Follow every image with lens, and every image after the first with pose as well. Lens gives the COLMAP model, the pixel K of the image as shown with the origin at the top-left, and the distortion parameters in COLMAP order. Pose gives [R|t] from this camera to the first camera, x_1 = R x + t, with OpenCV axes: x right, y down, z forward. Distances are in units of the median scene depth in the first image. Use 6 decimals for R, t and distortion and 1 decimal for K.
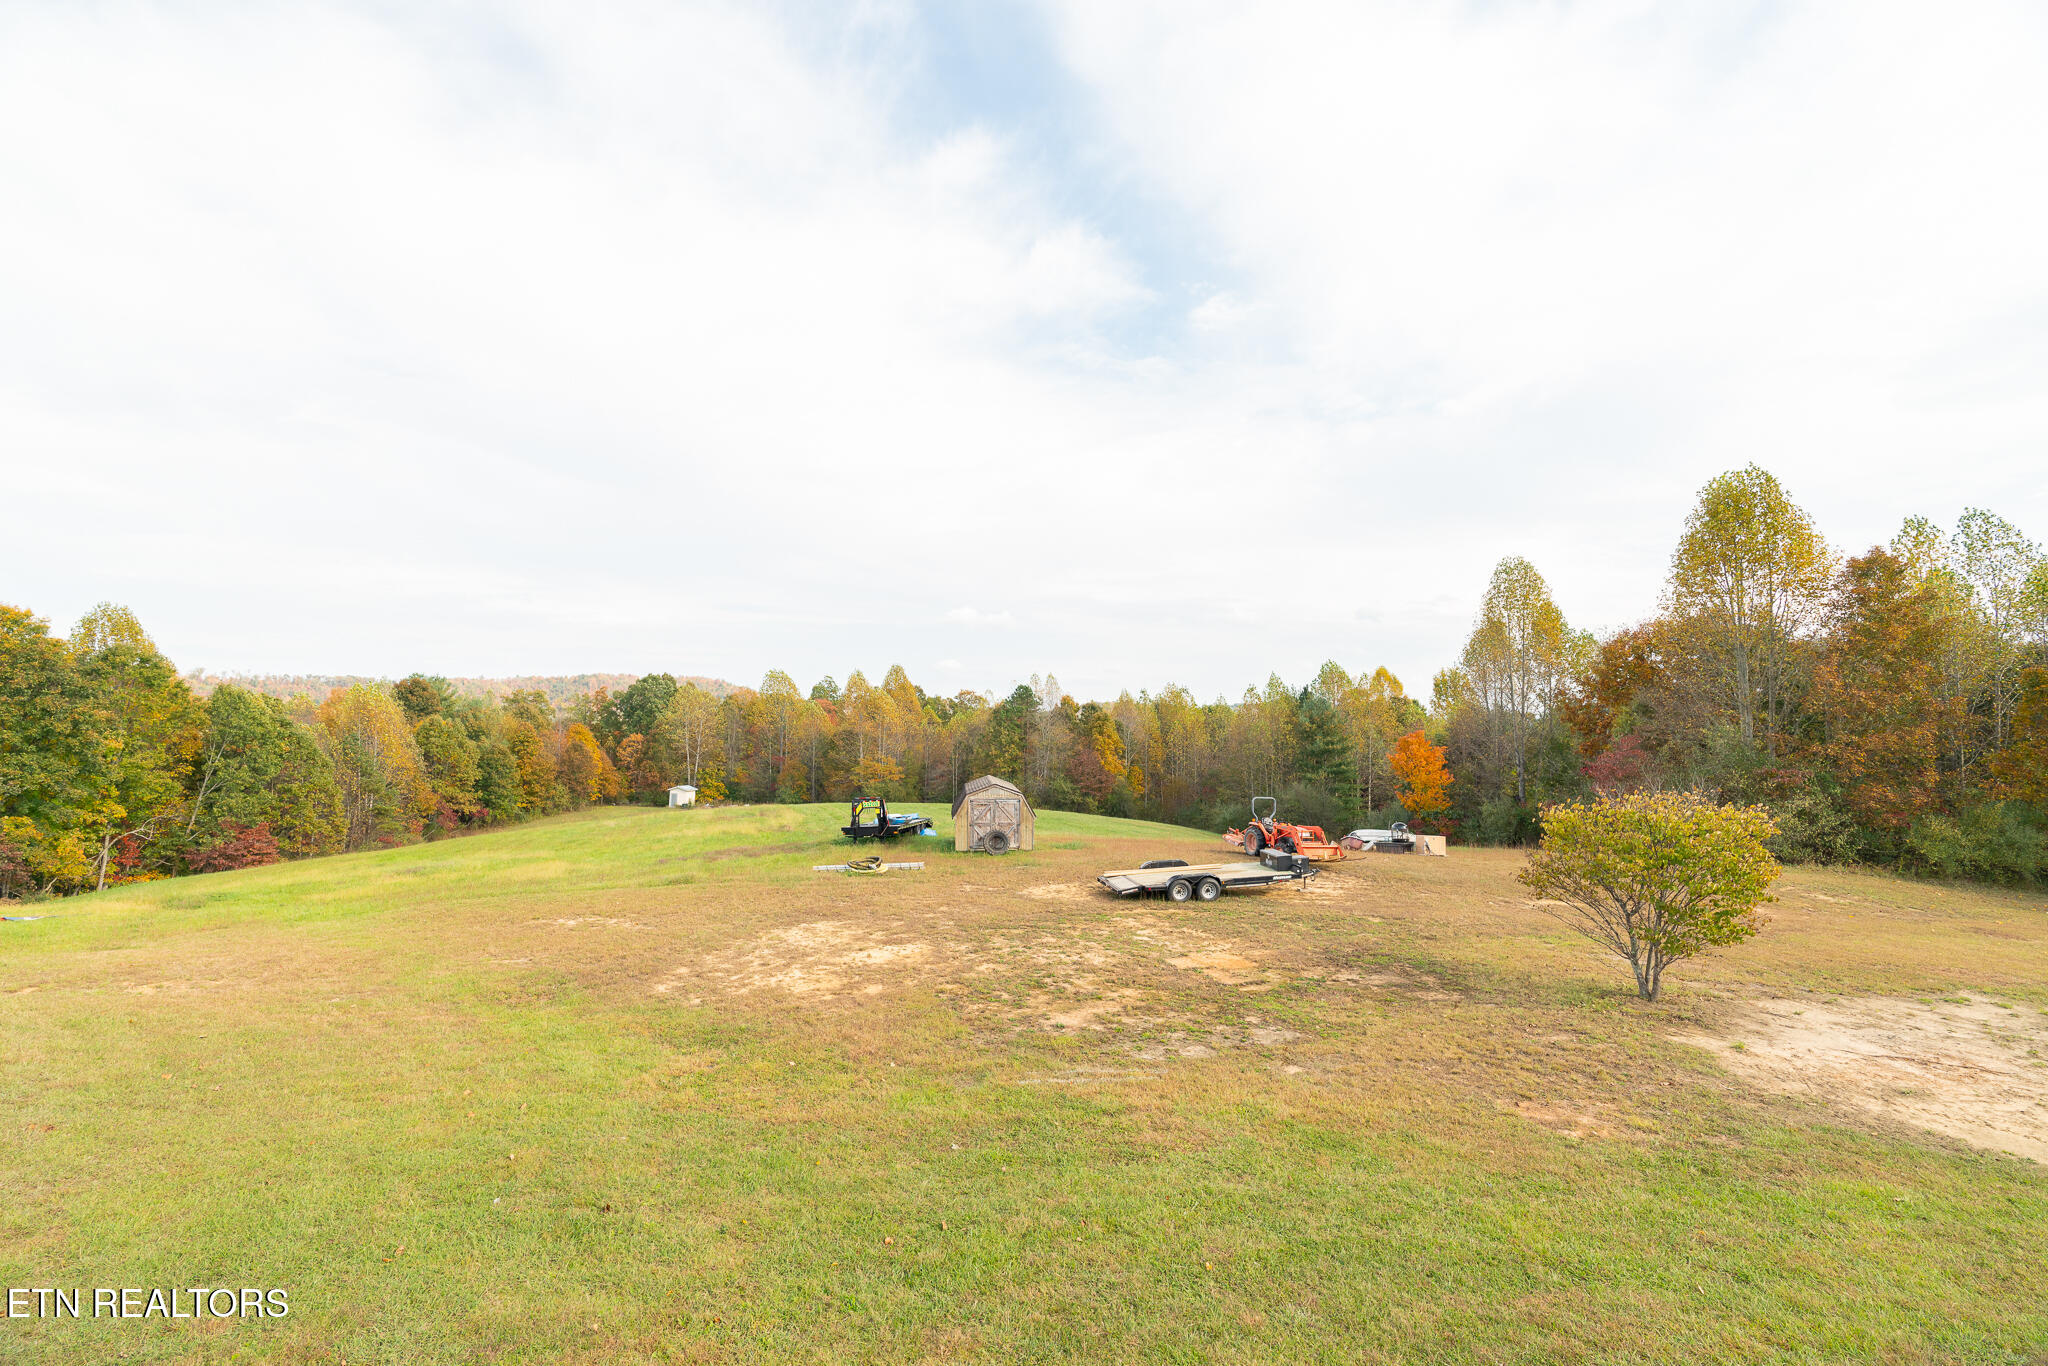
lens RADIAL K [[909.9, 0, 1019.2], [0, 909.9, 650.1], [0, 0, 1]] dist [-0.004293, -0.000341]
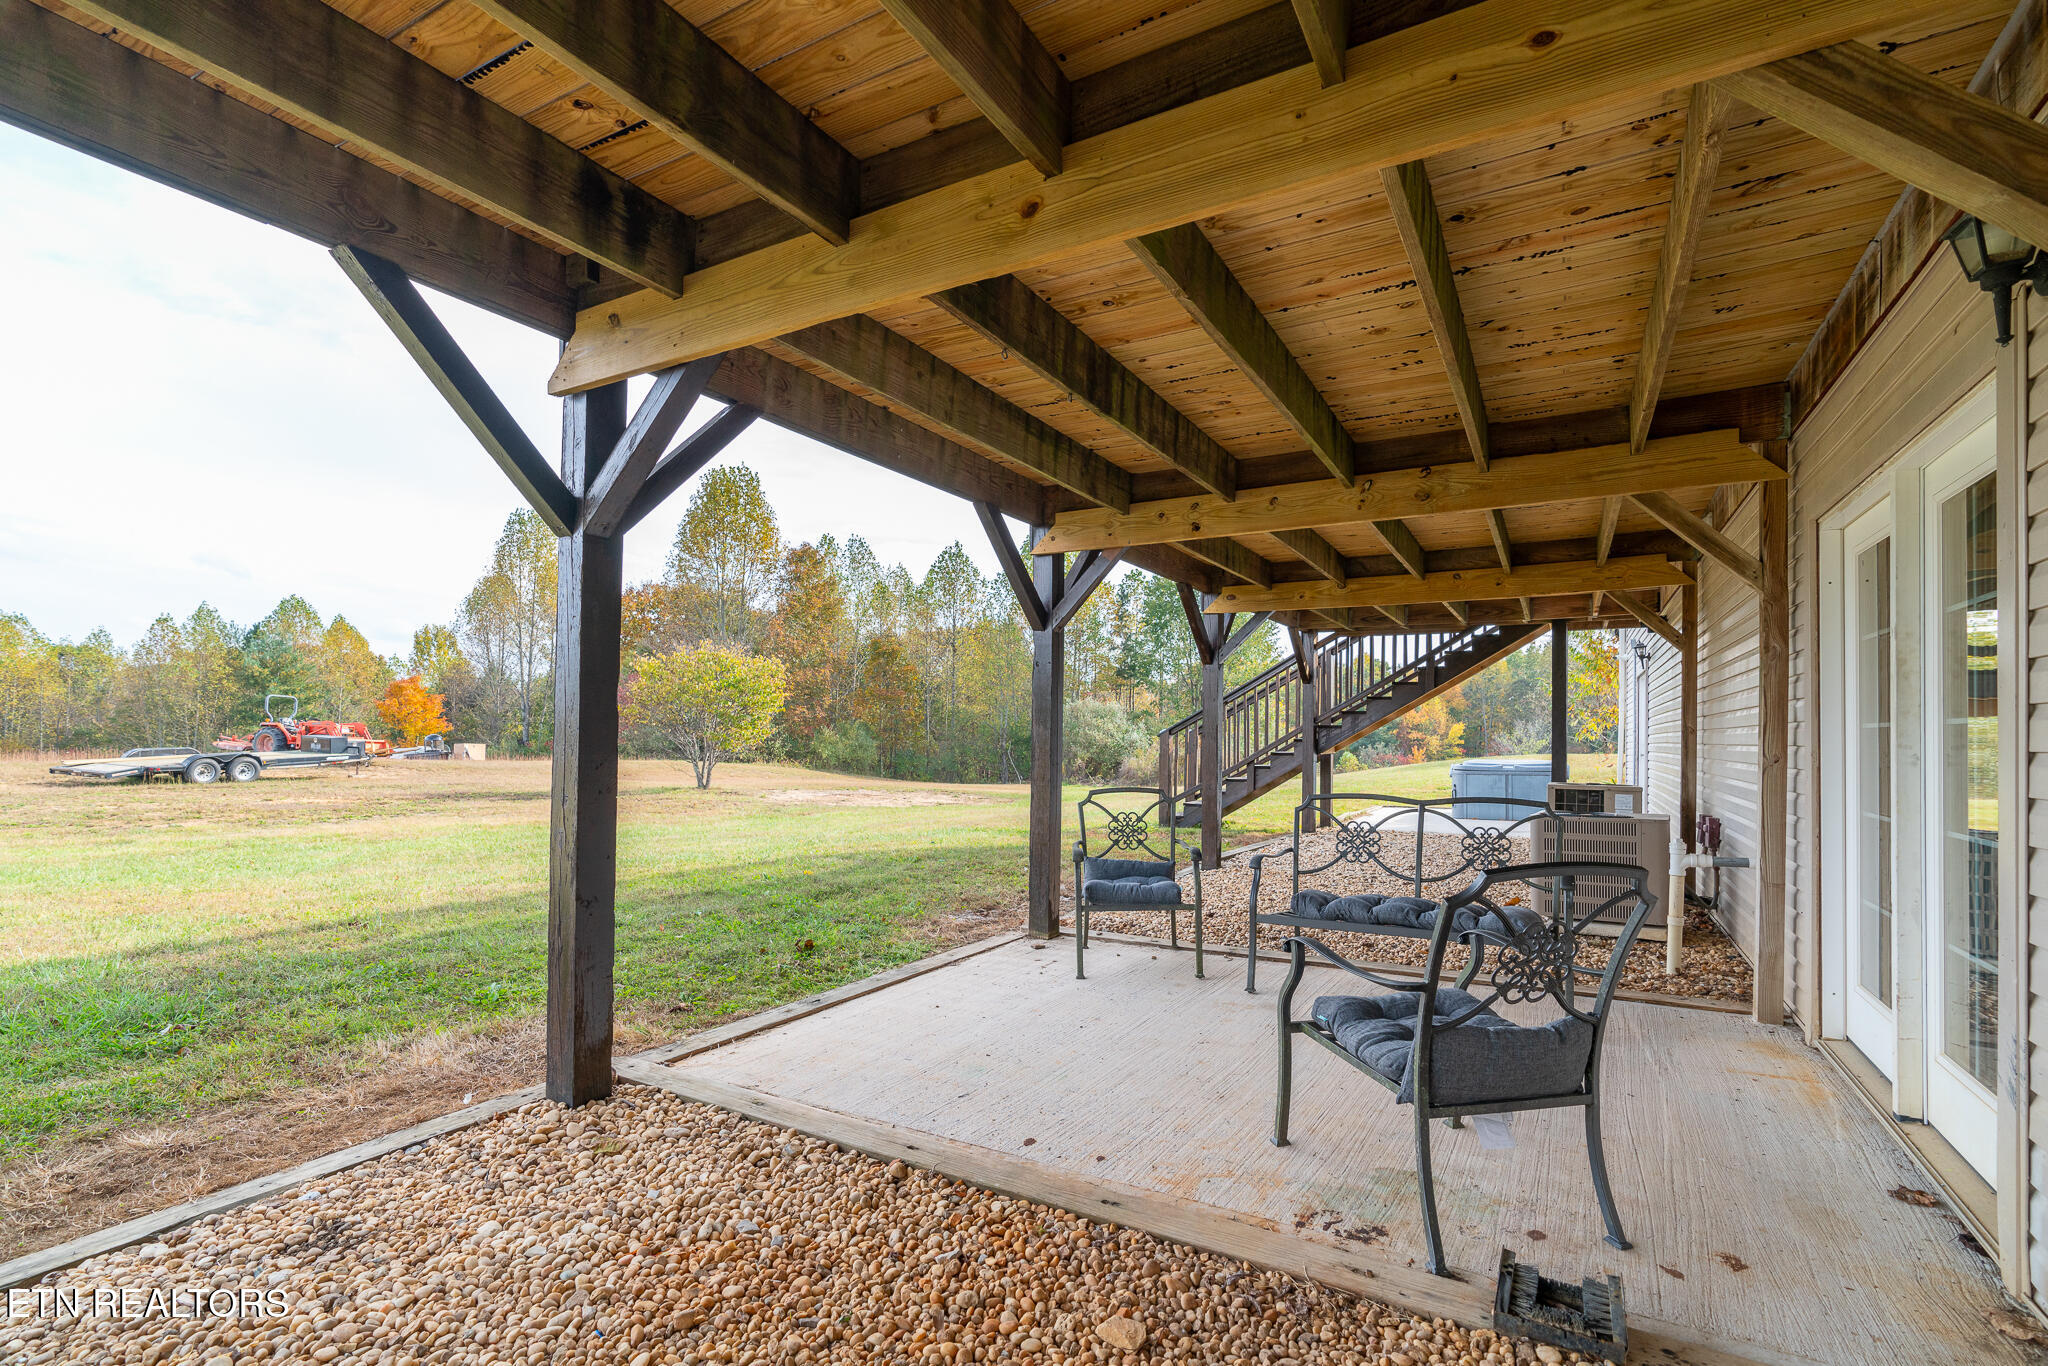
lens RADIAL K [[944.1, 0, 1031.1], [0, 944.1, 715.9], [0, 0, 1]] dist [-0.000250, -0.000113]
pose [[0.518921, 0.017738, 0.854638, -0.085288], [-0.095891, 0.994682, 0.037579, 0.052377], [-0.849427, -0.101453, 0.517863, -0.048550]]
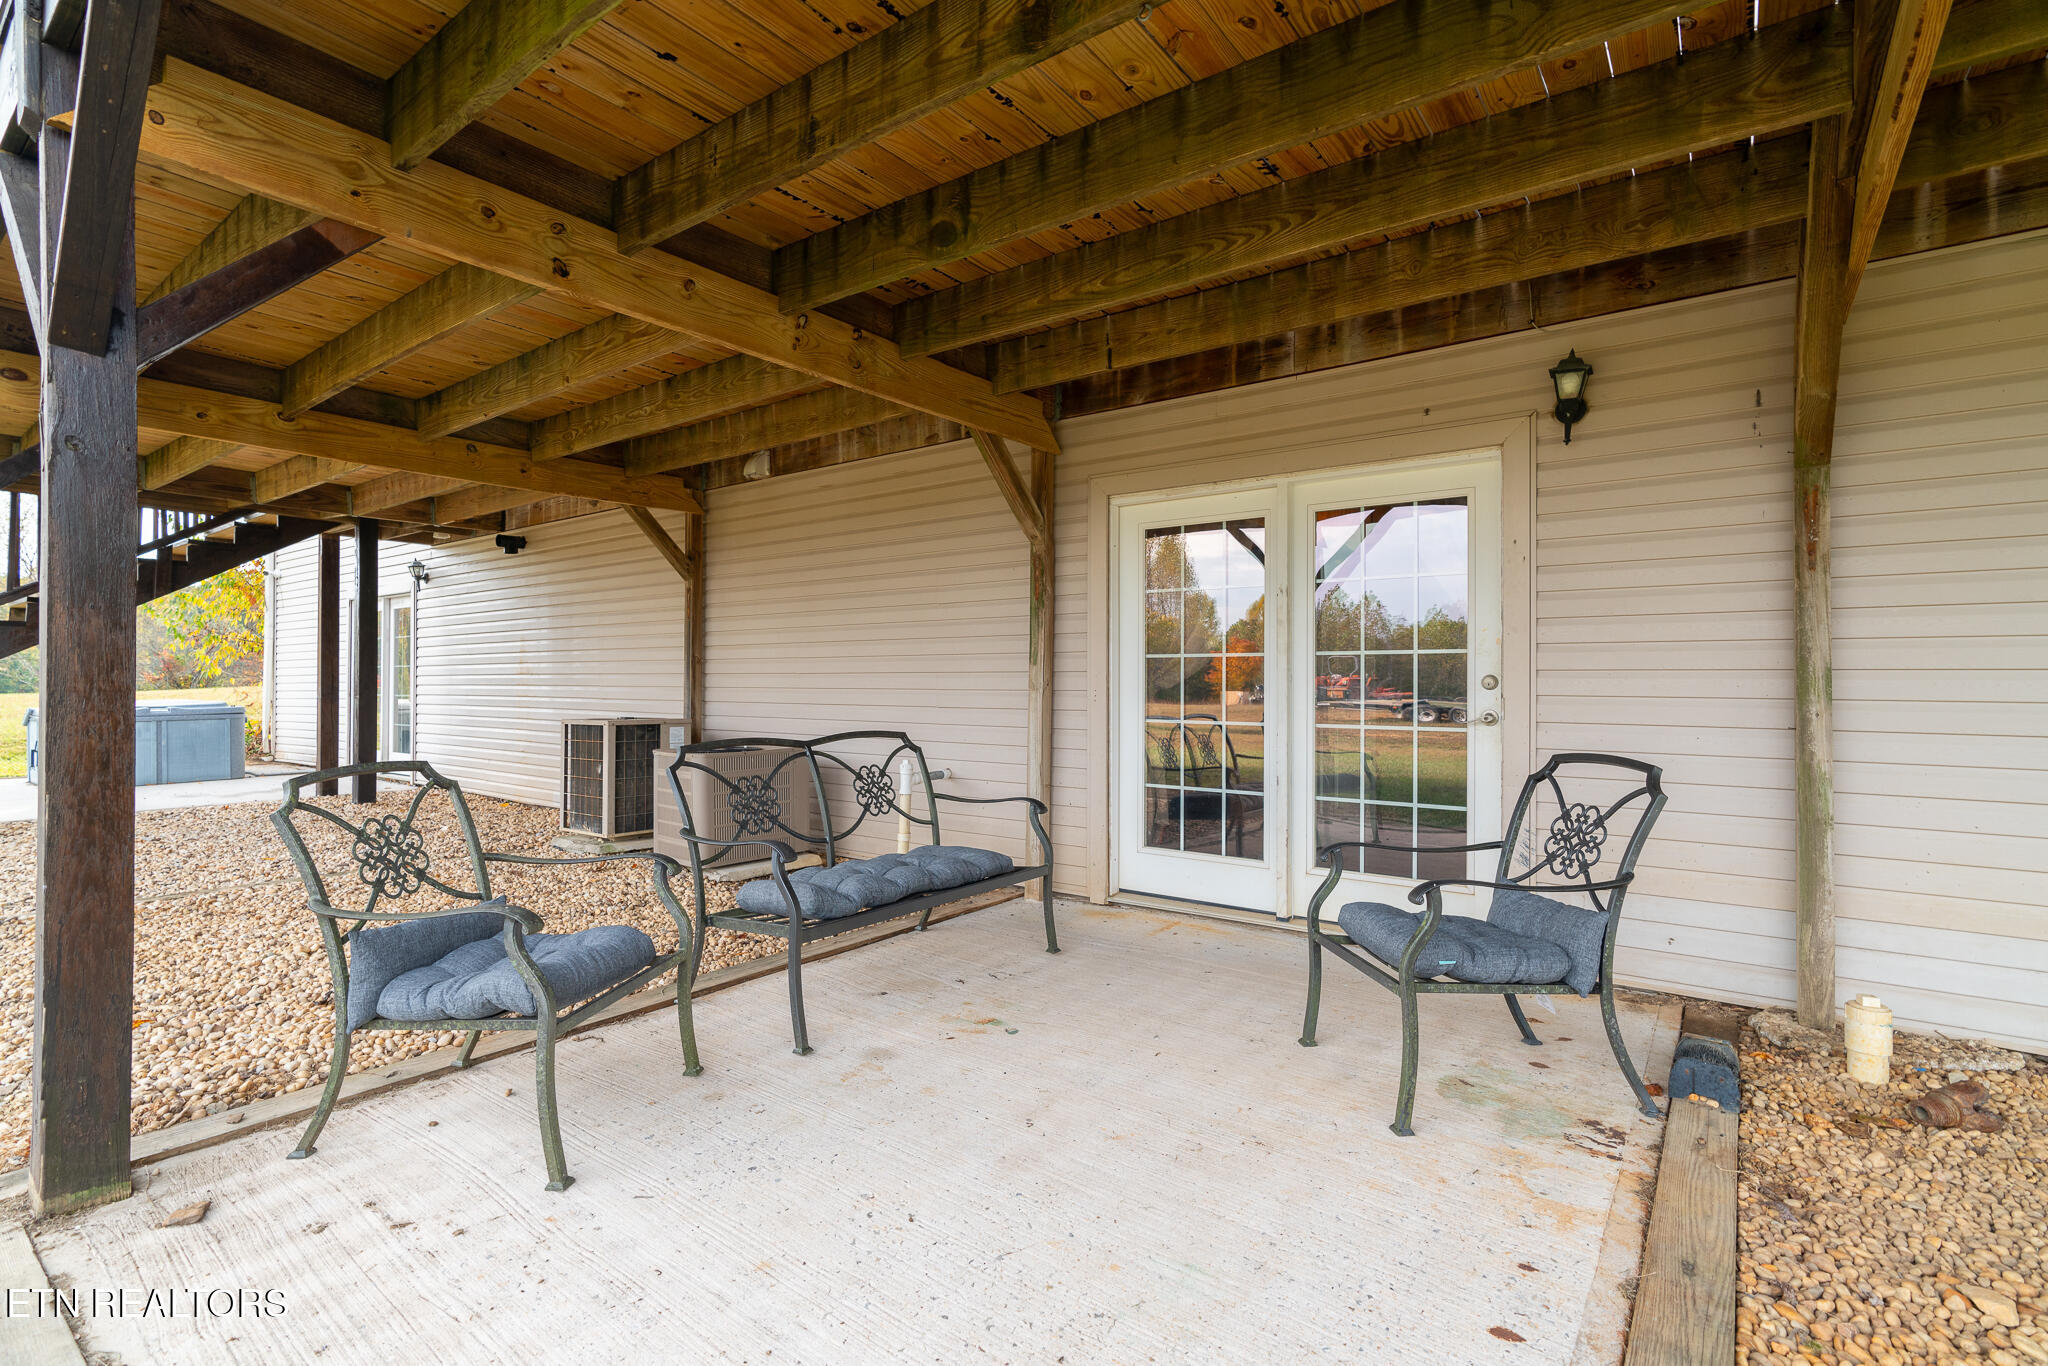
lens RADIAL K [[954.4, 0, 1024.0], [0, 954.4, 683.0], [0, 0, 1]] dist [-0.001360, -0.000148]
pose [[-0.783383, -0.008507, 0.621481, 0.484387], [-0.072733, 0.994291, -0.078070, 0.169765], [-0.617268, -0.106361, -0.779530, 0.860453]]
